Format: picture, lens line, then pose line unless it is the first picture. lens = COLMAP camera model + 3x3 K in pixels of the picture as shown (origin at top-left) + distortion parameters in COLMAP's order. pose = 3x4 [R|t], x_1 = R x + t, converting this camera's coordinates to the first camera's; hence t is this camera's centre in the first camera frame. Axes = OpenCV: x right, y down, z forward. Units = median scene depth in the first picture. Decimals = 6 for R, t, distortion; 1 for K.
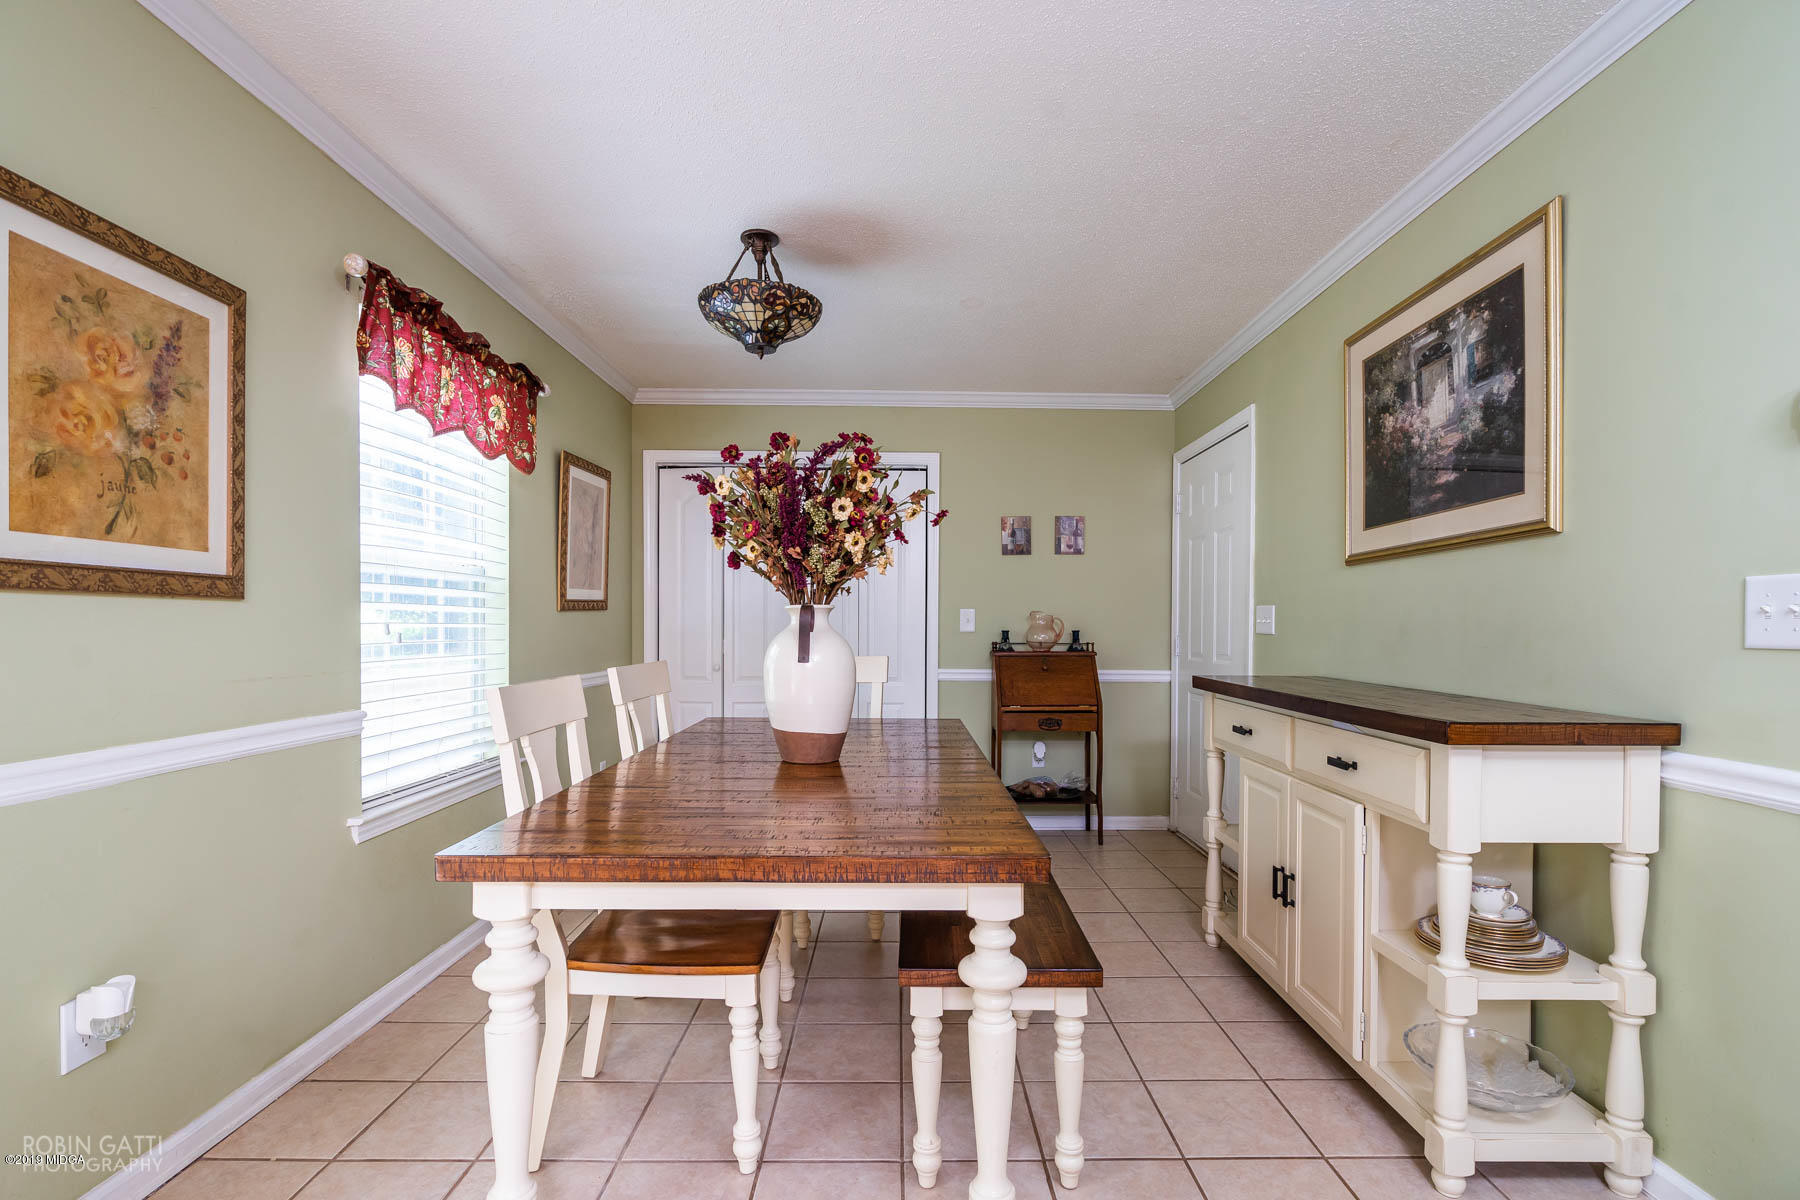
lens RADIAL K [[832.6, 0, 902.4], [0, 832.6, 620.5], [0, 0, 1]] dist [-0.001352, 0.000196]
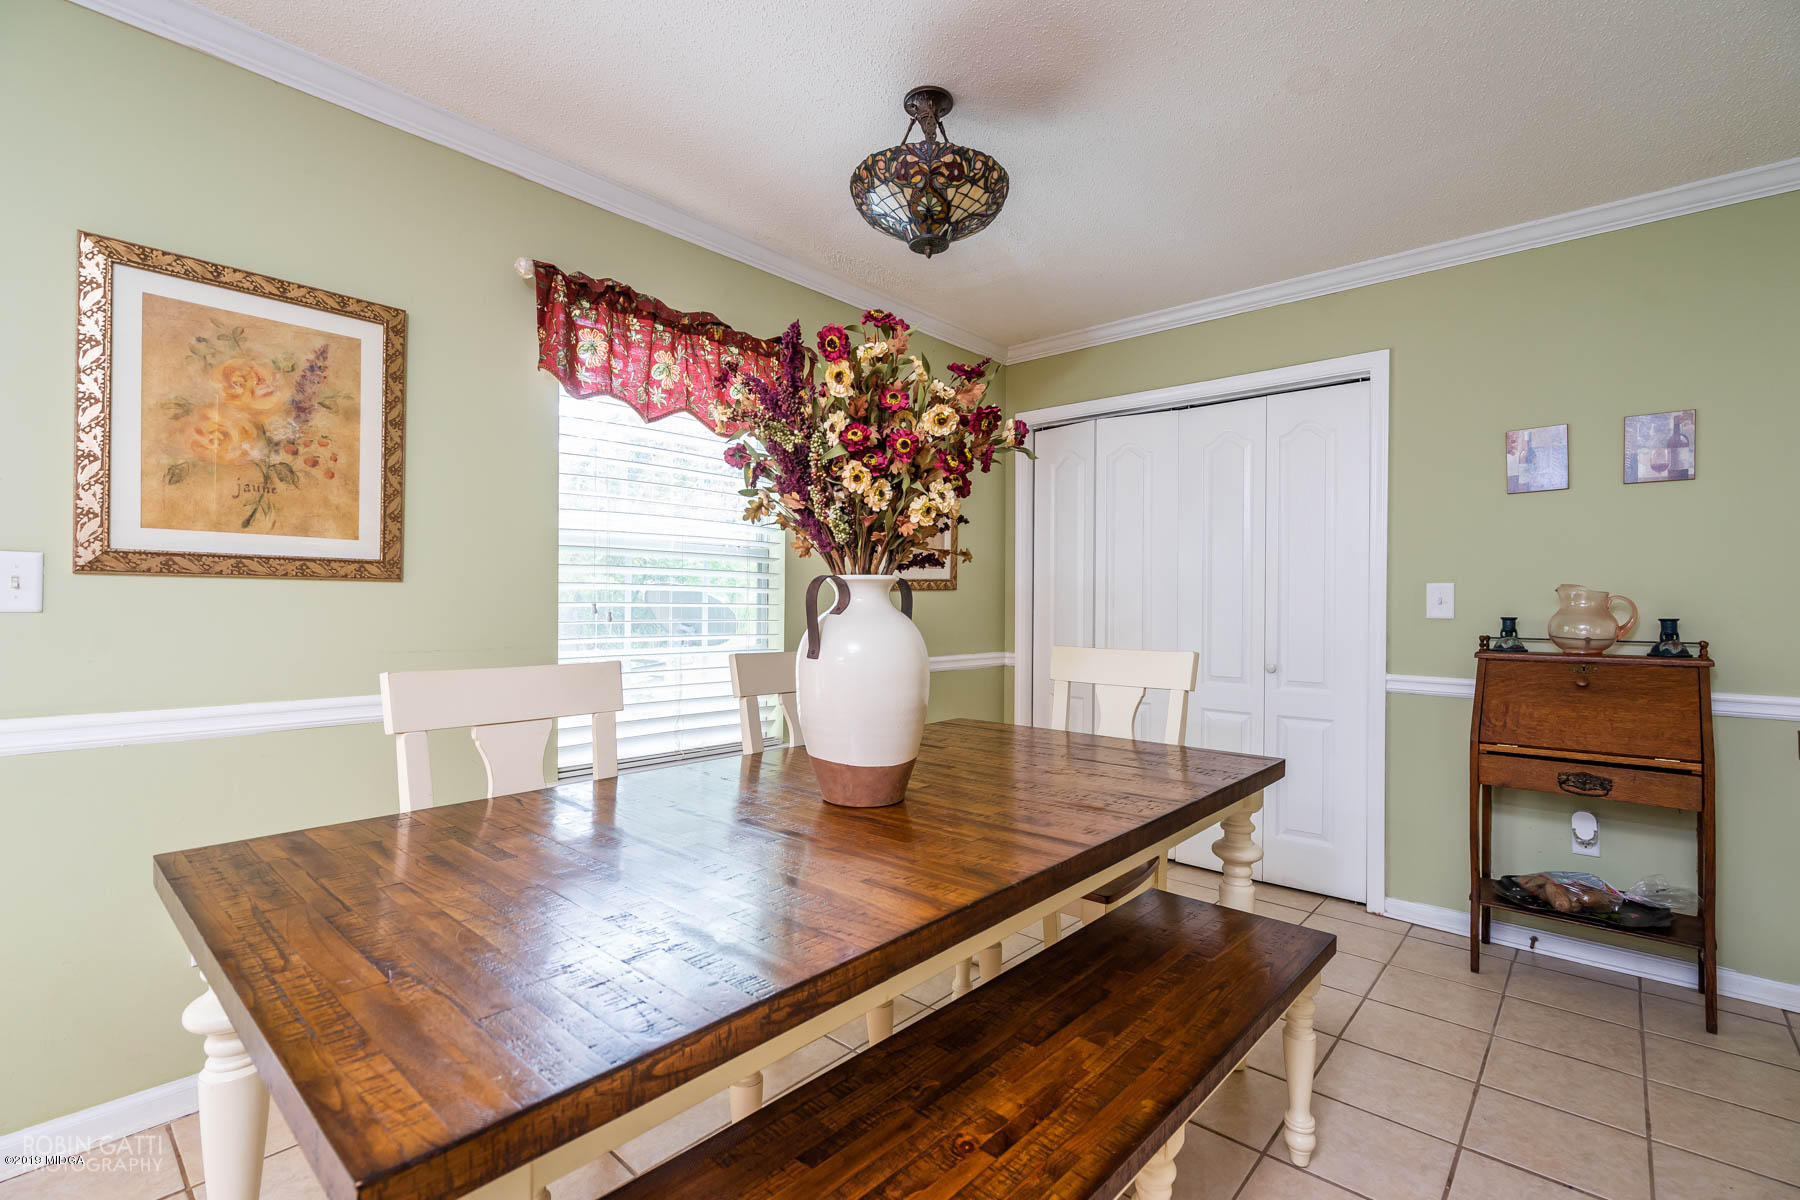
lens RADIAL K [[812.5, 0, 889.4], [0, 812.5, 595.5], [0, 0, 1]] dist [-0.003703, 0.000320]
pose [[0.741106, -0.006746, -0.671354, 0.473994], [-0.000410, 0.999945, -0.010501, 0.006456], [0.671388, 0.008058, 0.741063, 0.666504]]
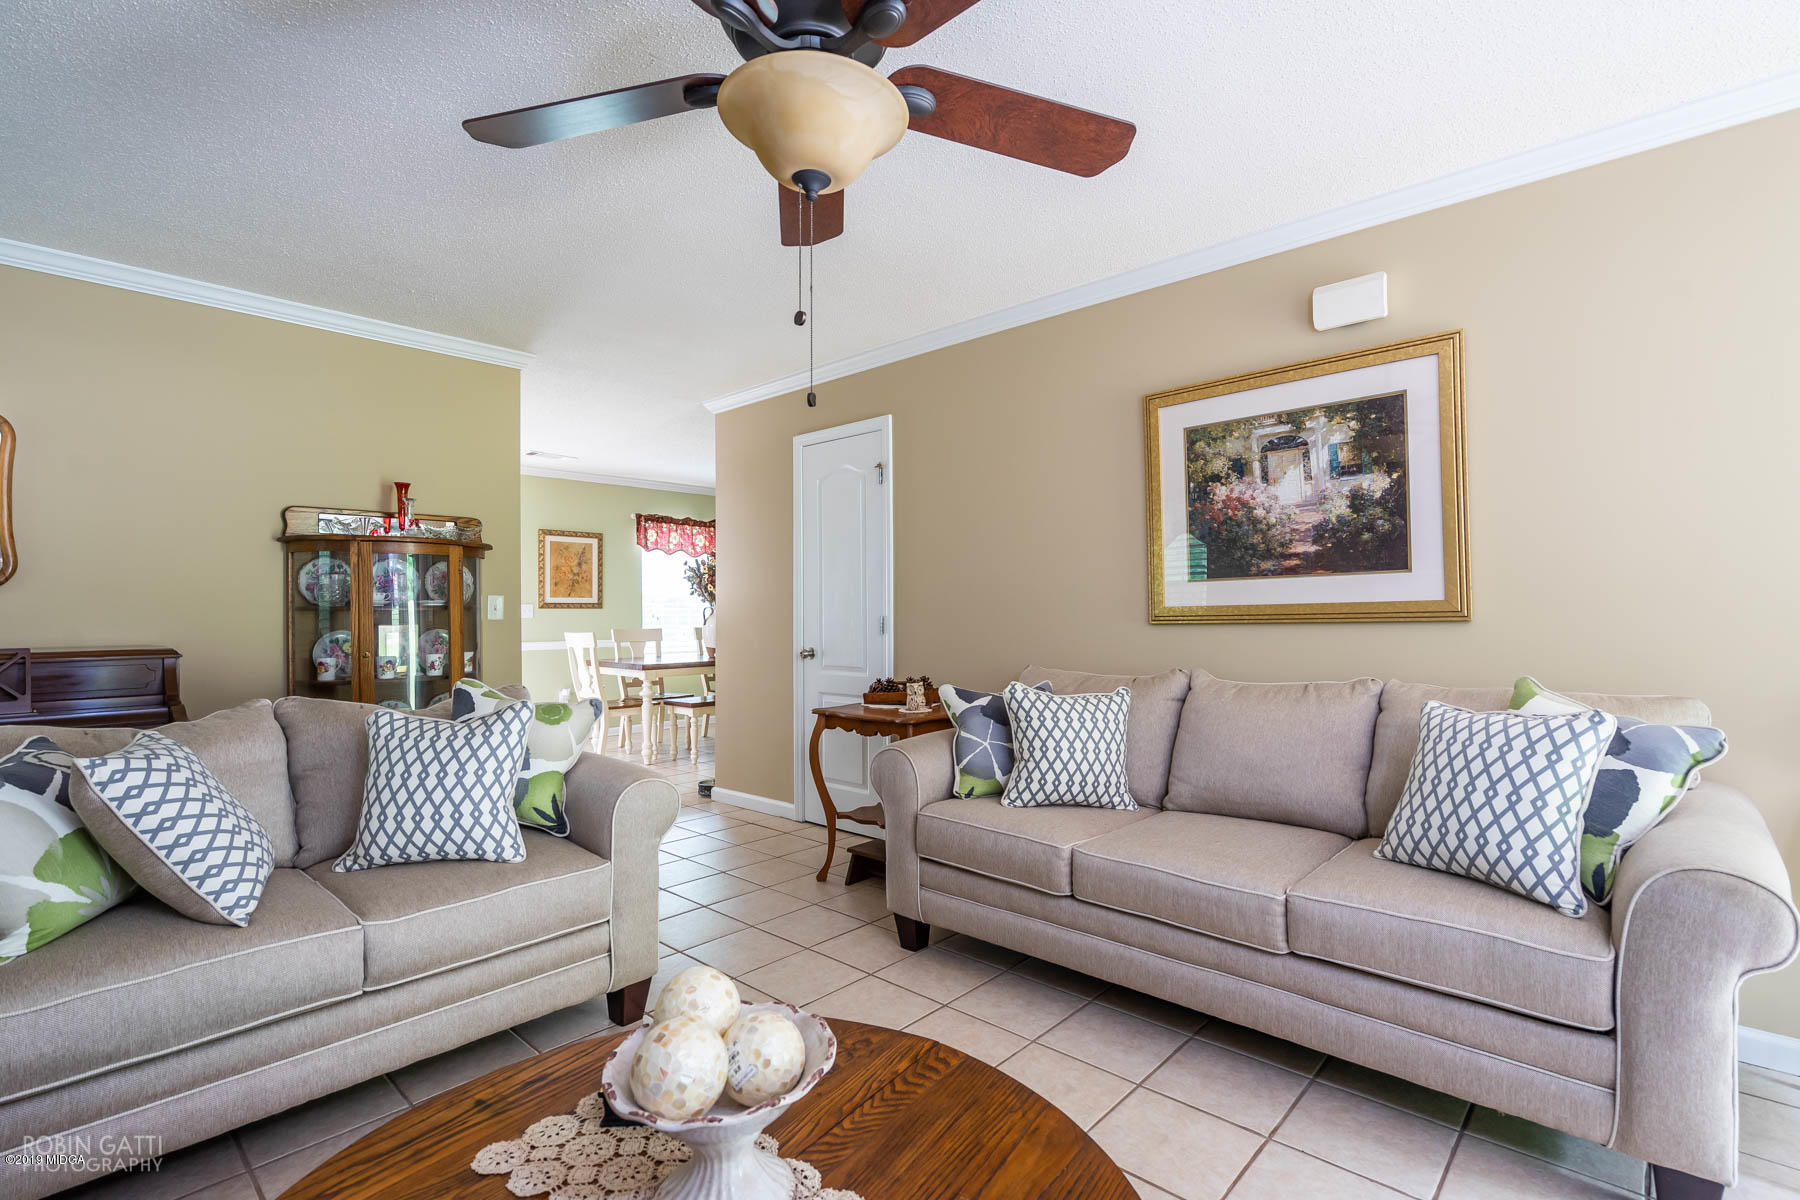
lens RADIAL K [[812.5, 0, 889.4], [0, 812.5, 595.5], [0, 0, 1]] dist [-0.003703, 0.000320]
pose [[0.728247, -0.023978, -0.684895, 3.192338], [0.015476, 0.999708, -0.018543, 0.008906], [0.685140, 0.002905, 0.728406, -1.018777]]
